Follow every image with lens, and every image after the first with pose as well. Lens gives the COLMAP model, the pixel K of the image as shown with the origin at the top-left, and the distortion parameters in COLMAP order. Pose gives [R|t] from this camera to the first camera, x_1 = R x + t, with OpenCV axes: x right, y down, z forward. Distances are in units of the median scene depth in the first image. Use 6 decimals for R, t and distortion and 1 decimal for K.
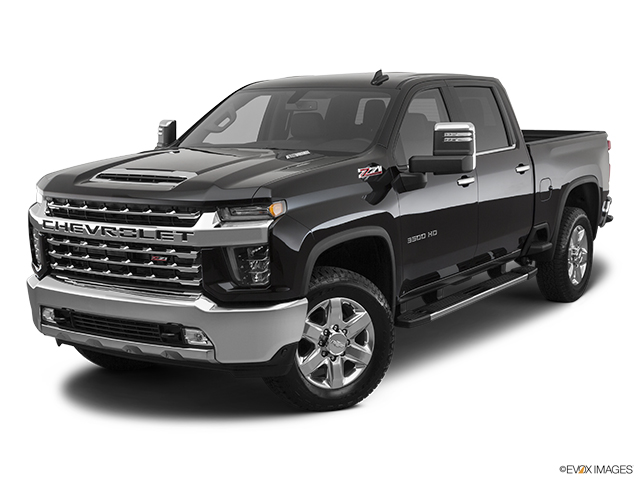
lens RADIAL K [[1034.7, 0, 312.5], [0, 1034.7, 261.2], [0, 0, 1]] dist [-0.046007, 0.000000]
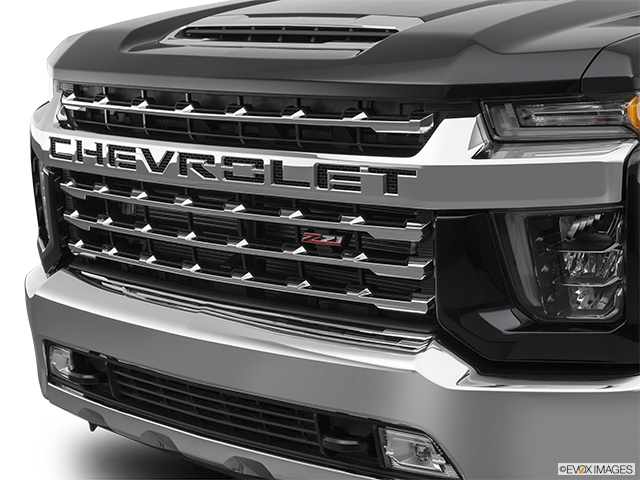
lens RADIAL K [[1429.6, 0, 324.7], [0, 1429.6, 240.0], [0, 0, 1]] dist [-0.061823, 0.000000]
pose [[0.987959, 0.024596, -0.152750, -0.063110], [-0.023062, 0.999664, 0.011806, -0.007918], [0.152989, -0.008141, 0.988194, 0.452256]]
